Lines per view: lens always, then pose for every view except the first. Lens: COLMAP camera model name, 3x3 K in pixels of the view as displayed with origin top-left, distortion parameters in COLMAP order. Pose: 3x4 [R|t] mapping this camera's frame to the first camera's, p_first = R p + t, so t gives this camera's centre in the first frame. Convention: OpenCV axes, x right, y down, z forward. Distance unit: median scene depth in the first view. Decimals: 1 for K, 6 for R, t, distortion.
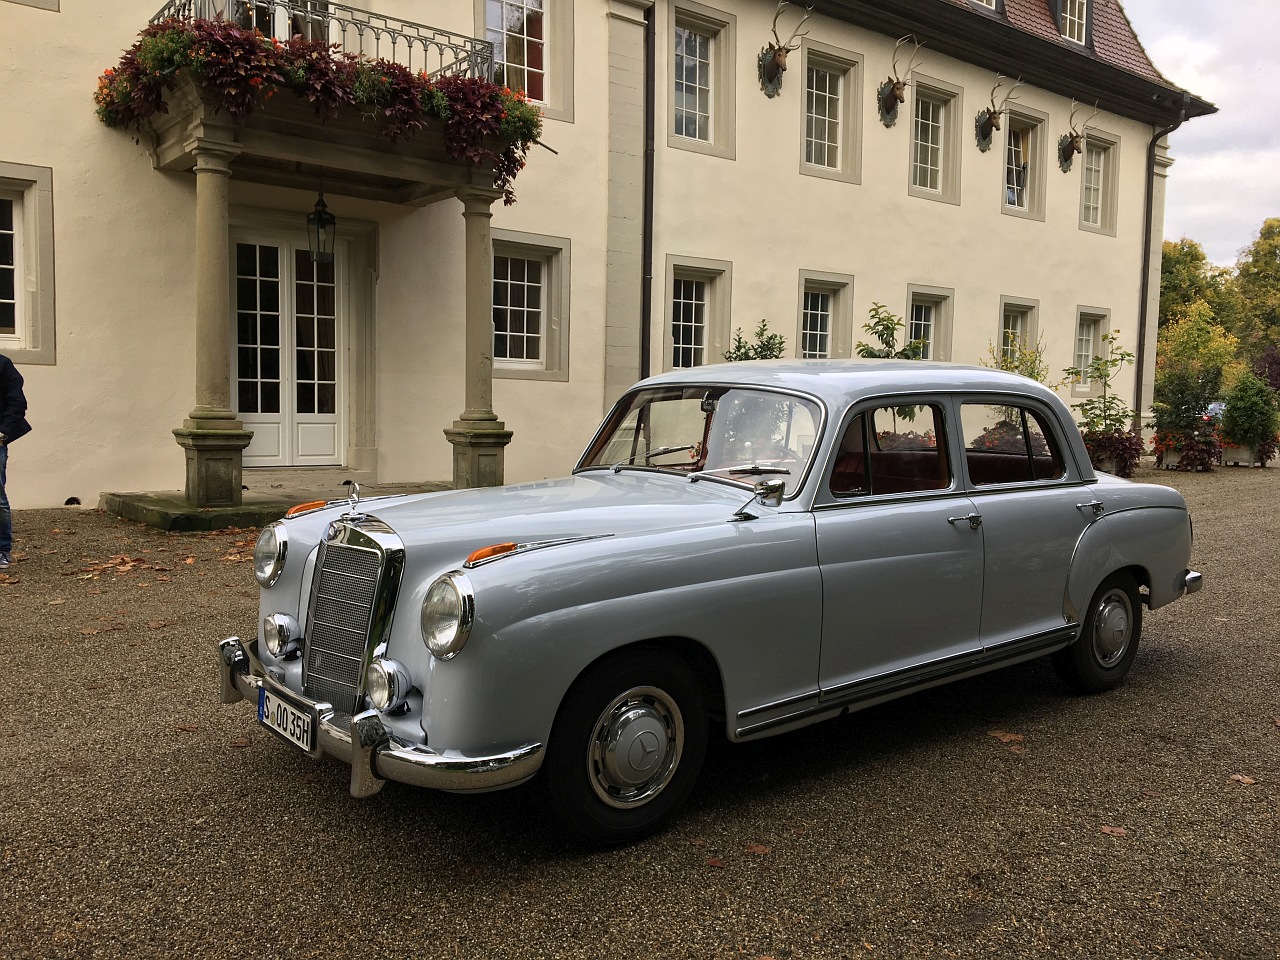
lens RADIAL K [[1092.2, 0, 639.1], [0, 1092.2, 478.2], [0, 0, 1]] dist [0.074296, -0.109703]
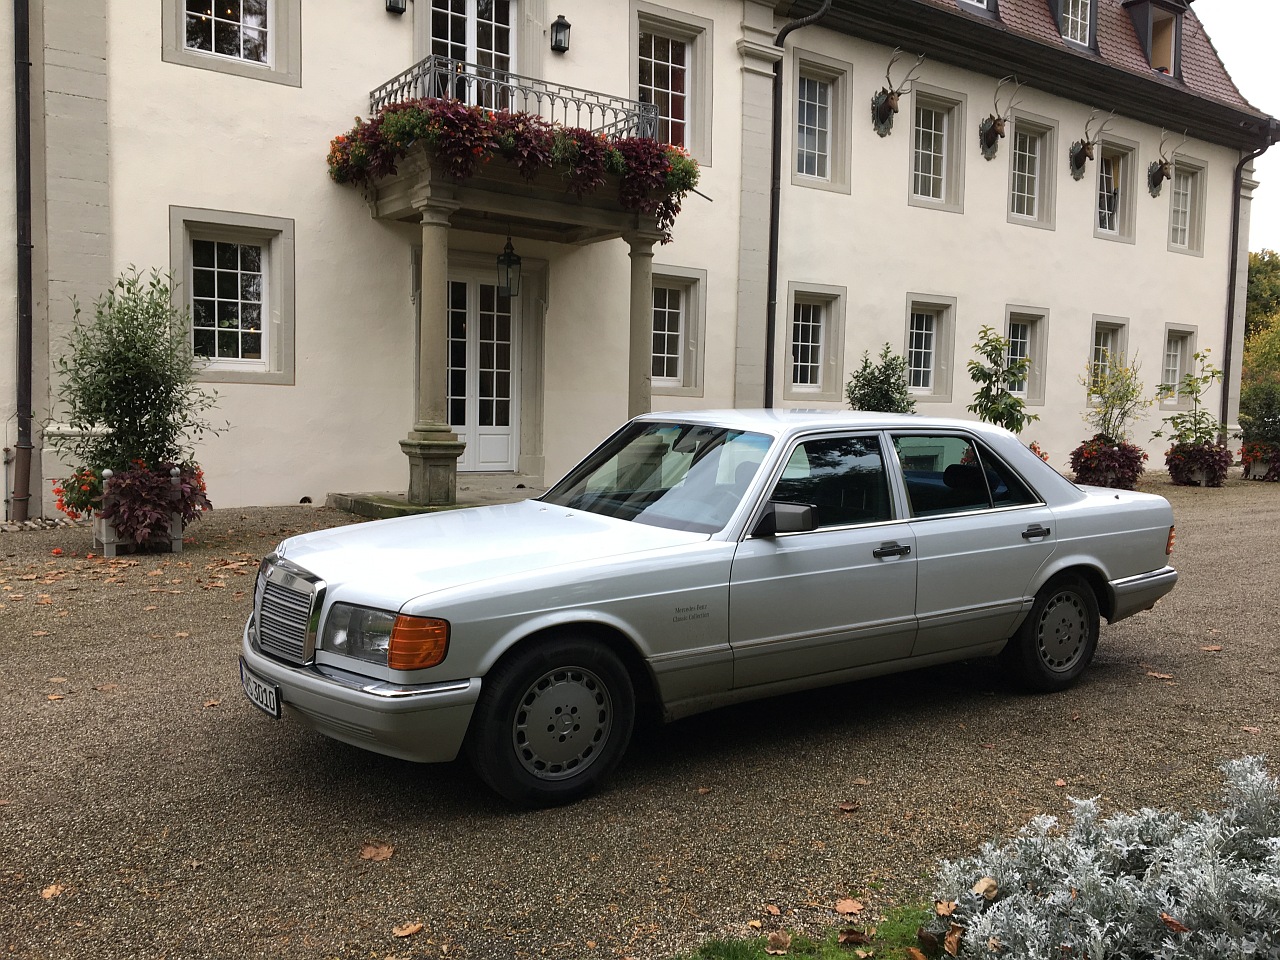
lens RADIAL K [[1092.2, 0, 633.4], [0, 1092.2, 478.7], [0, 0, 1]] dist [0.074296, -0.109703]
pose [[0.998282, 0.006764, -0.058197, -0.069971], [-0.007094, 0.999960, -0.005465, 0.001474], [0.058158, 0.005868, 0.998290, -0.117777]]
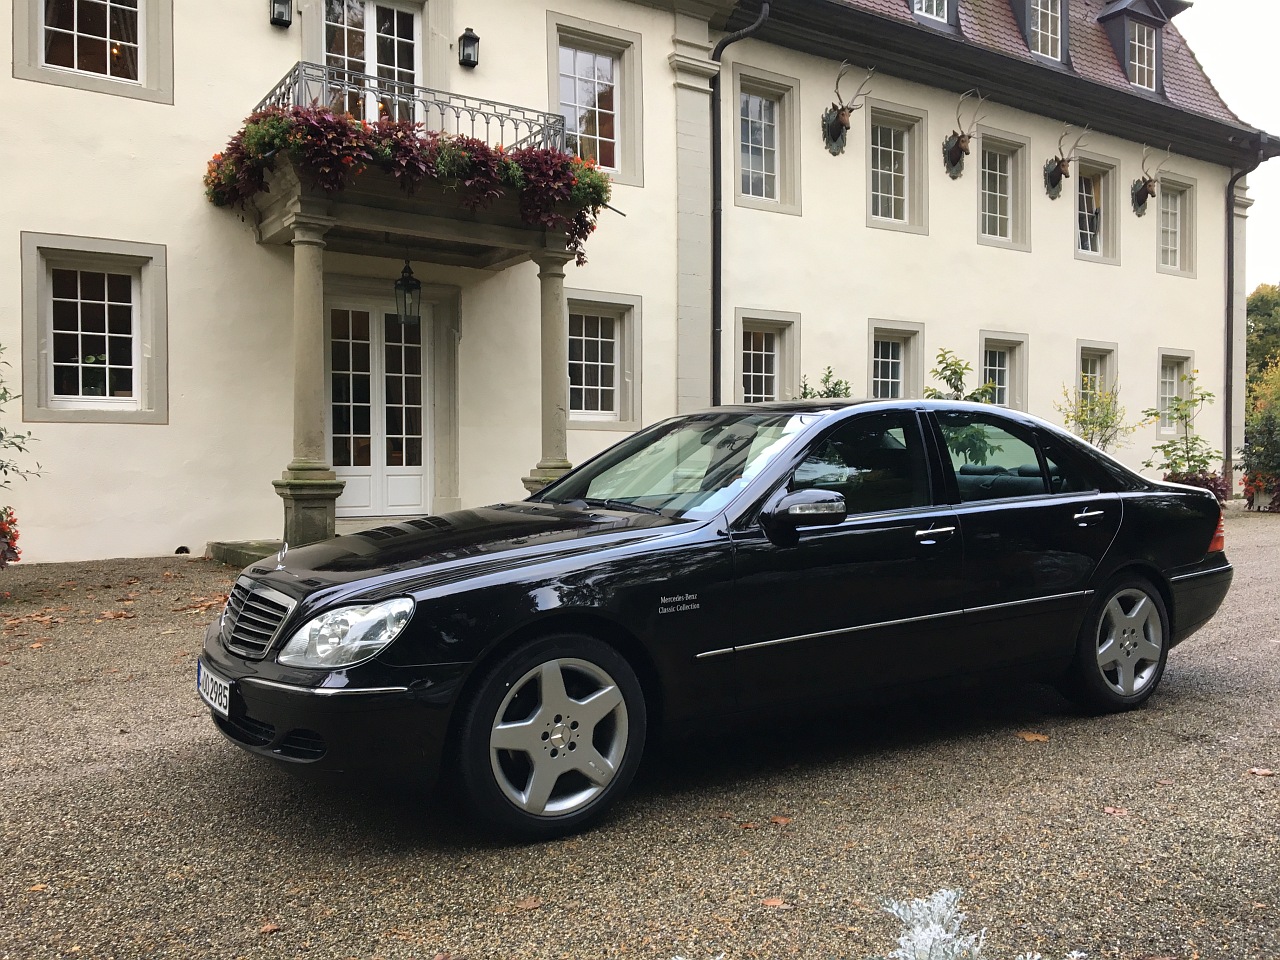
lens RADIAL K [[1092.2, 0, 636.9], [0, 1092.2, 478.1], [0, 0, 1]] dist [0.074296, -0.109703]
pose [[0.996547, -0.018260, -0.081003, 0.013613], [0.013837, 0.998399, -0.054836, 0.011847], [0.081875, 0.053526, 0.995204, -0.028599]]
